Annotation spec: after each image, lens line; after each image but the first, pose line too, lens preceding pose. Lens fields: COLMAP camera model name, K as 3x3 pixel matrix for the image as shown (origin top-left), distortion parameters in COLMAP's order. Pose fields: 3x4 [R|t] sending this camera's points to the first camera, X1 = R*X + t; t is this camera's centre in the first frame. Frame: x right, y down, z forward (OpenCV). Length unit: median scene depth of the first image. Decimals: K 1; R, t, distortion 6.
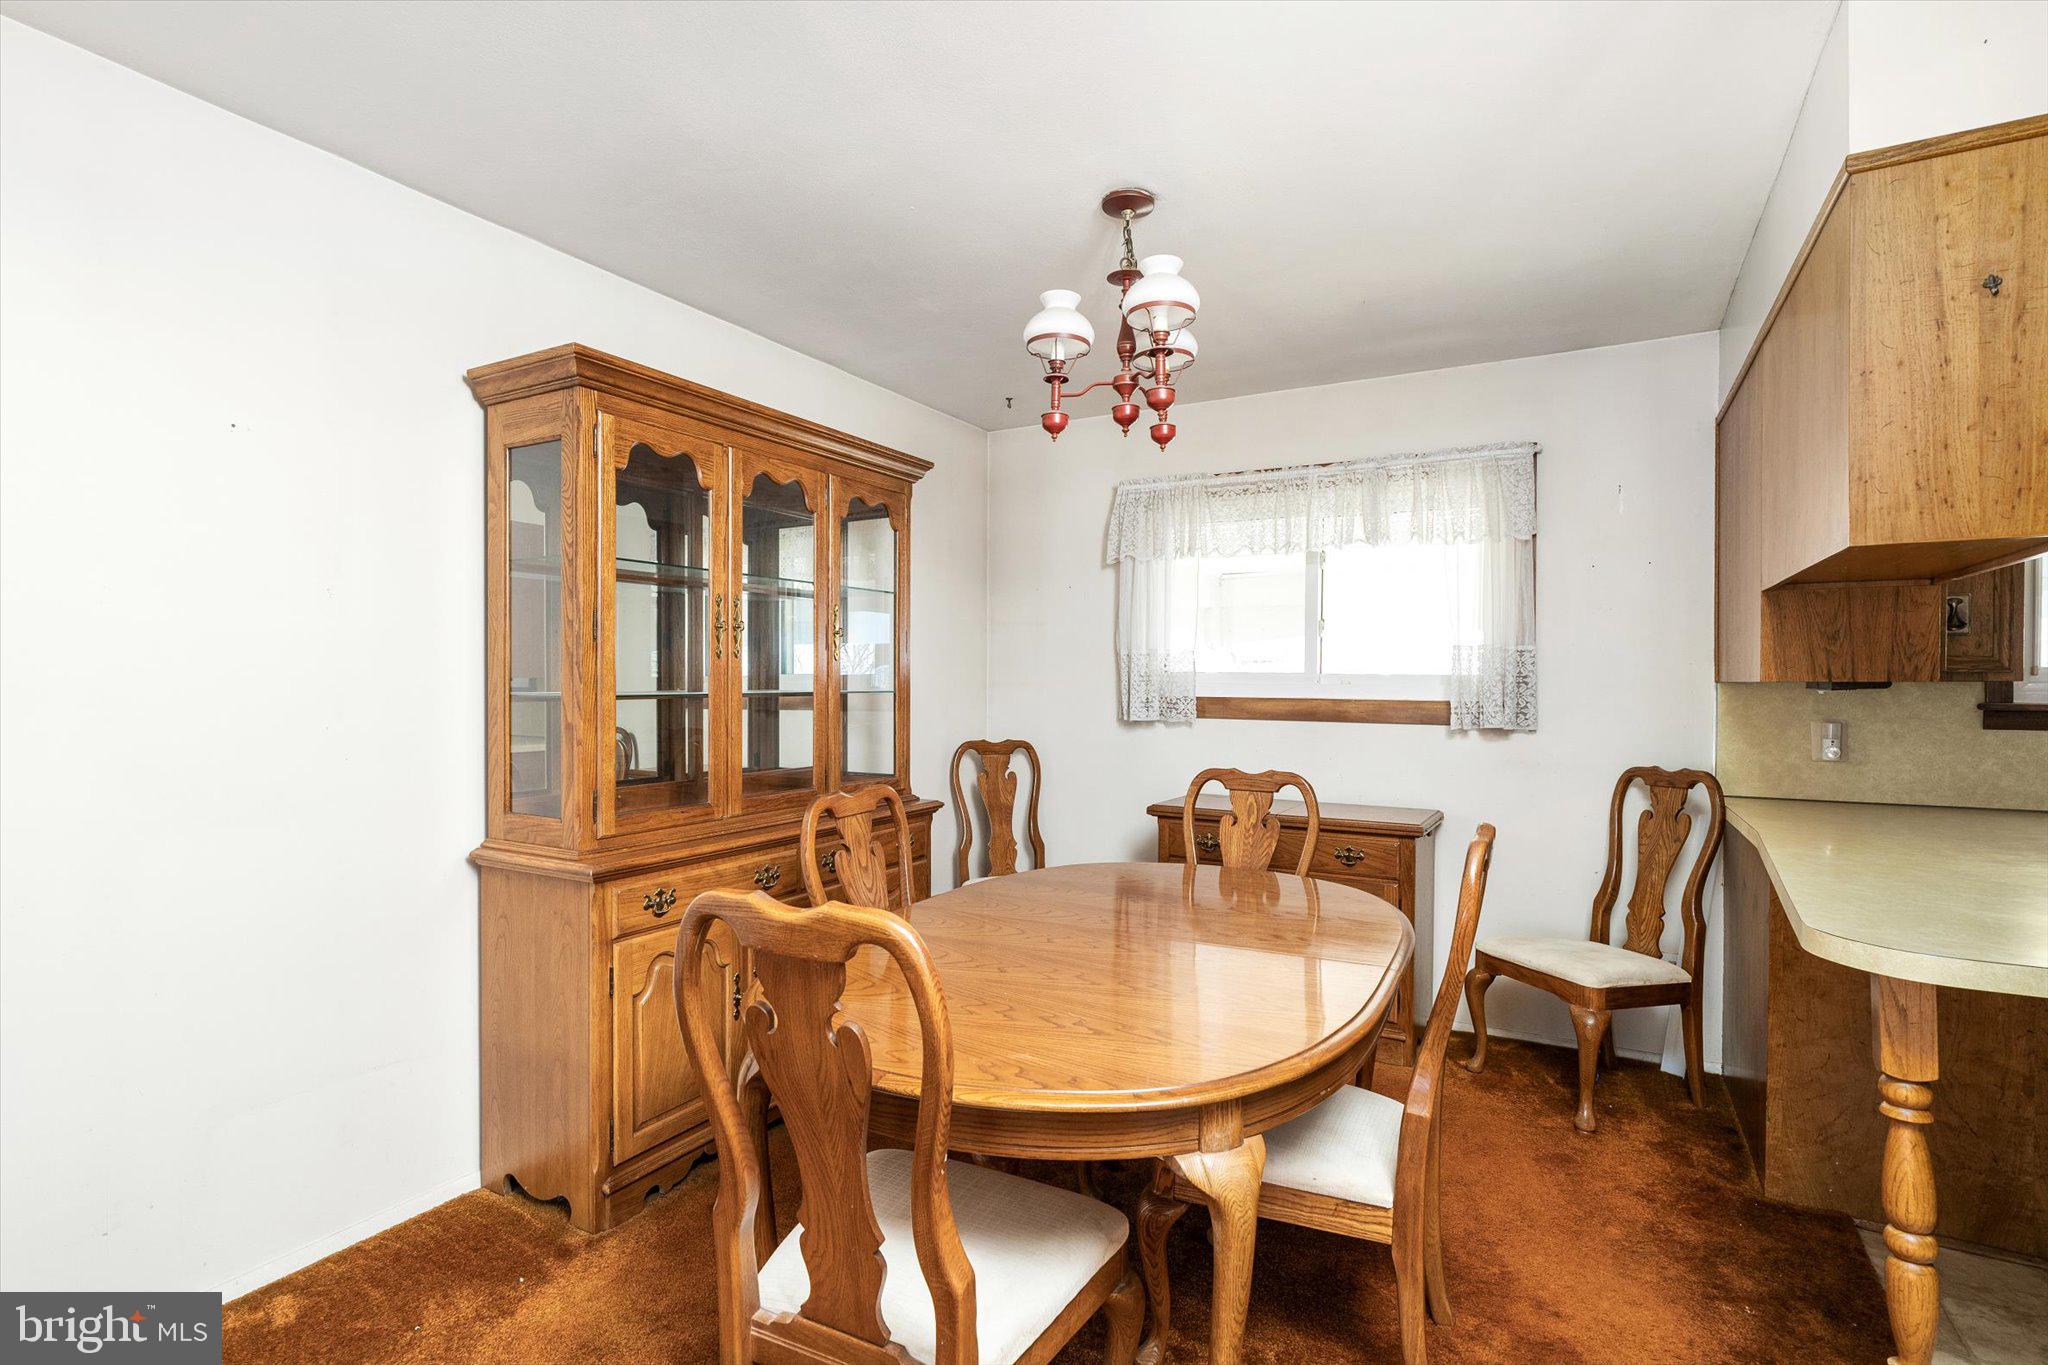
lens RADIAL K [[981.7, 0, 1024.0], [0, 981.7, 682.5], [0, 0, 1]] dist [0.000535, 0.000182]
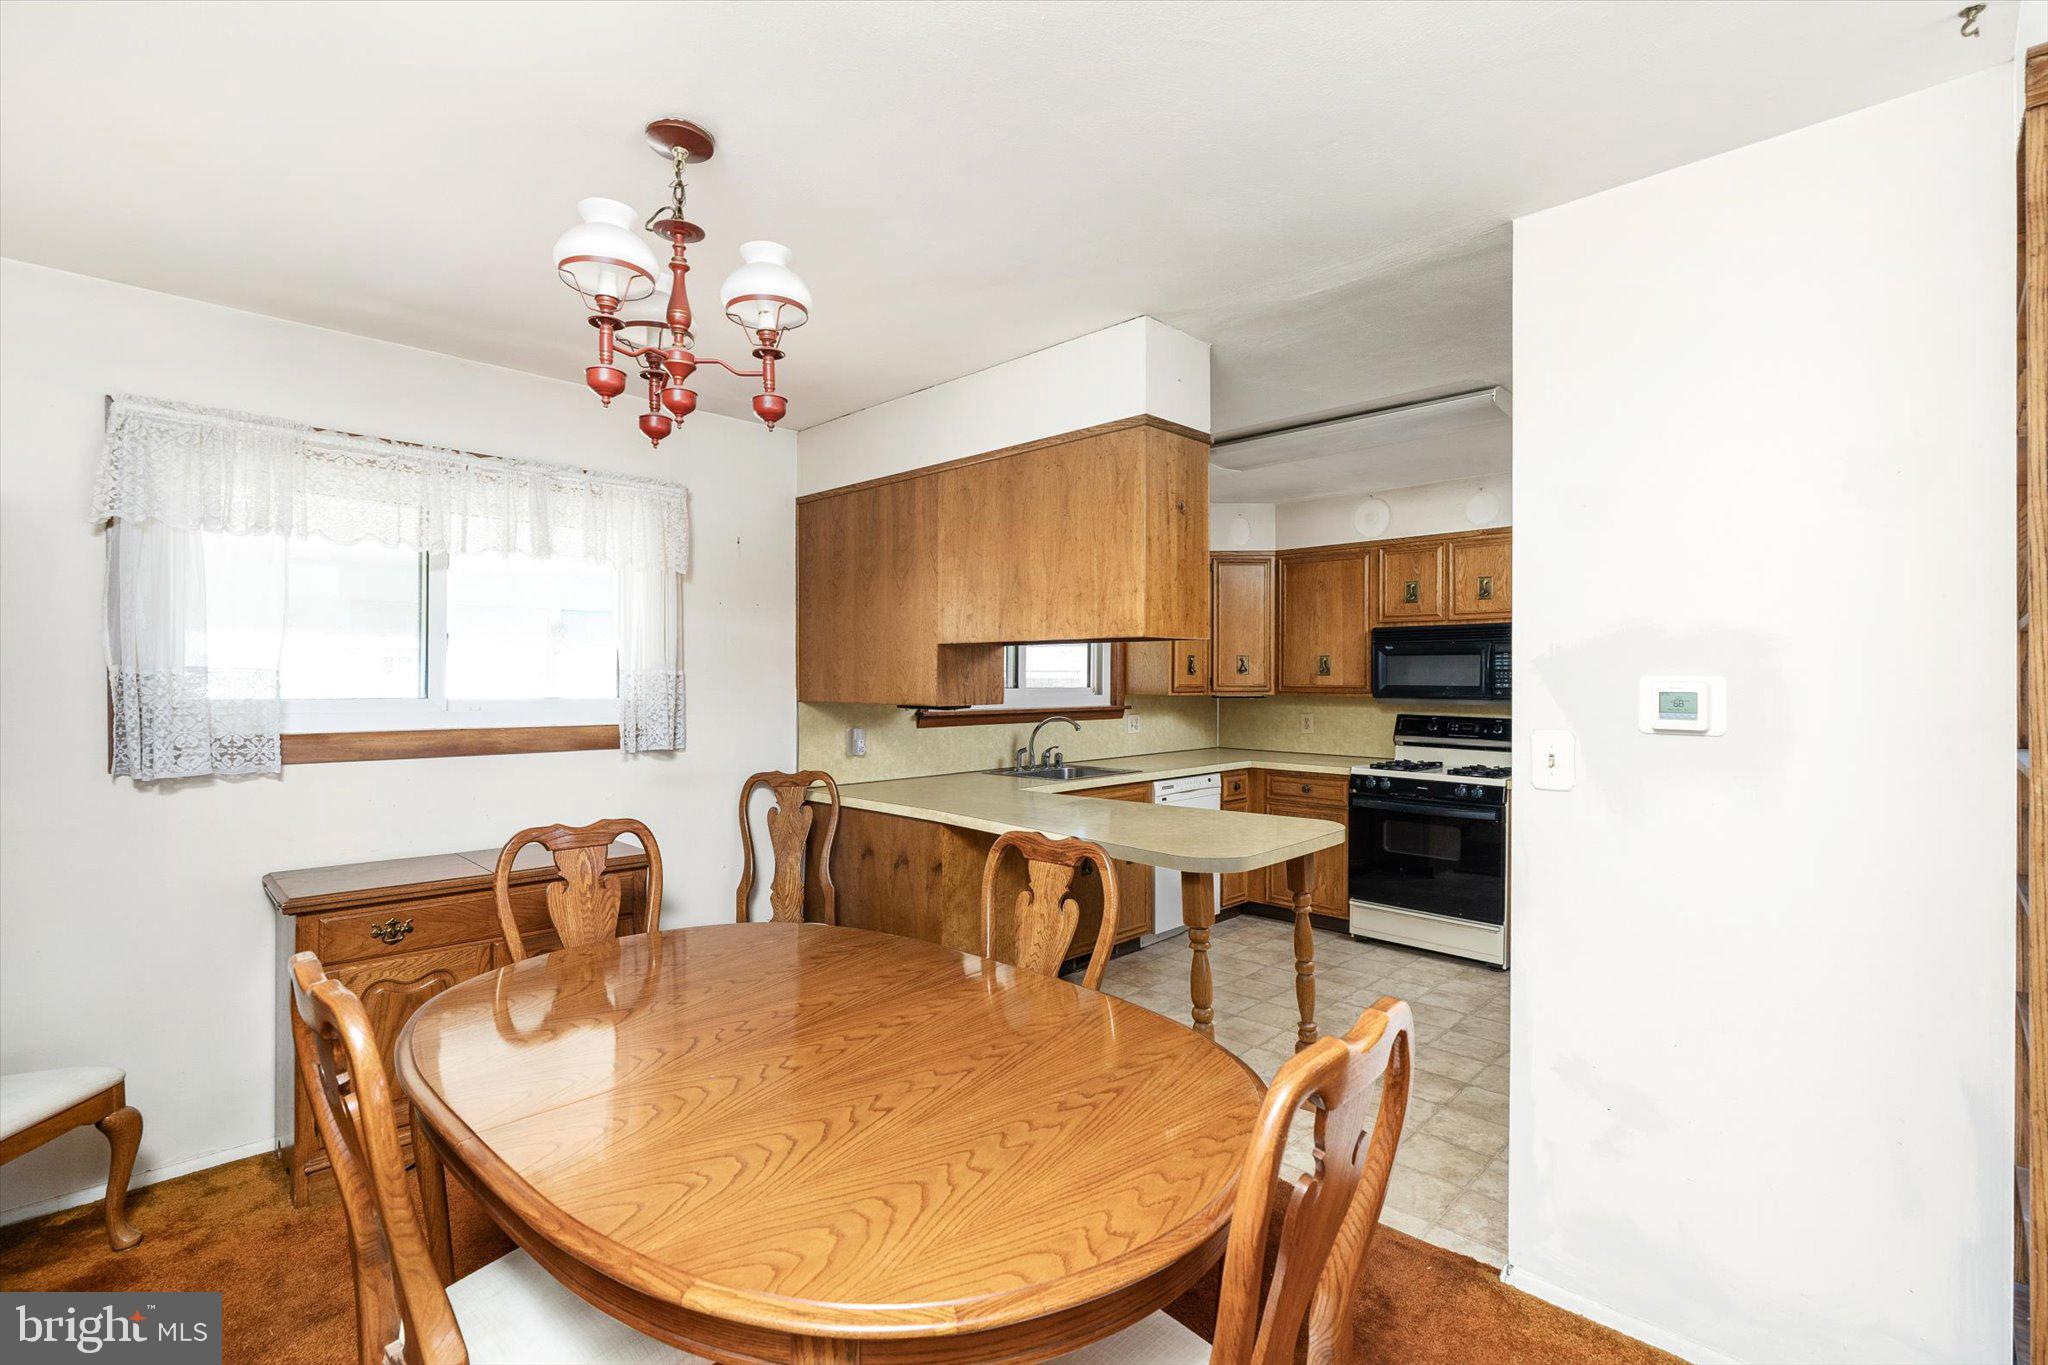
lens RADIAL K [[926.7, 0, 1028.9], [0, 926.7, 674.1], [0, 0, 1]] dist [0.000229, 0.000194]
pose [[0.268722, 0.002709, 0.963214, -0.396092], [0.000432, 0.999996, -0.002933, -0.033292], [-0.963218, 0.001204, 0.268720, 0.373553]]
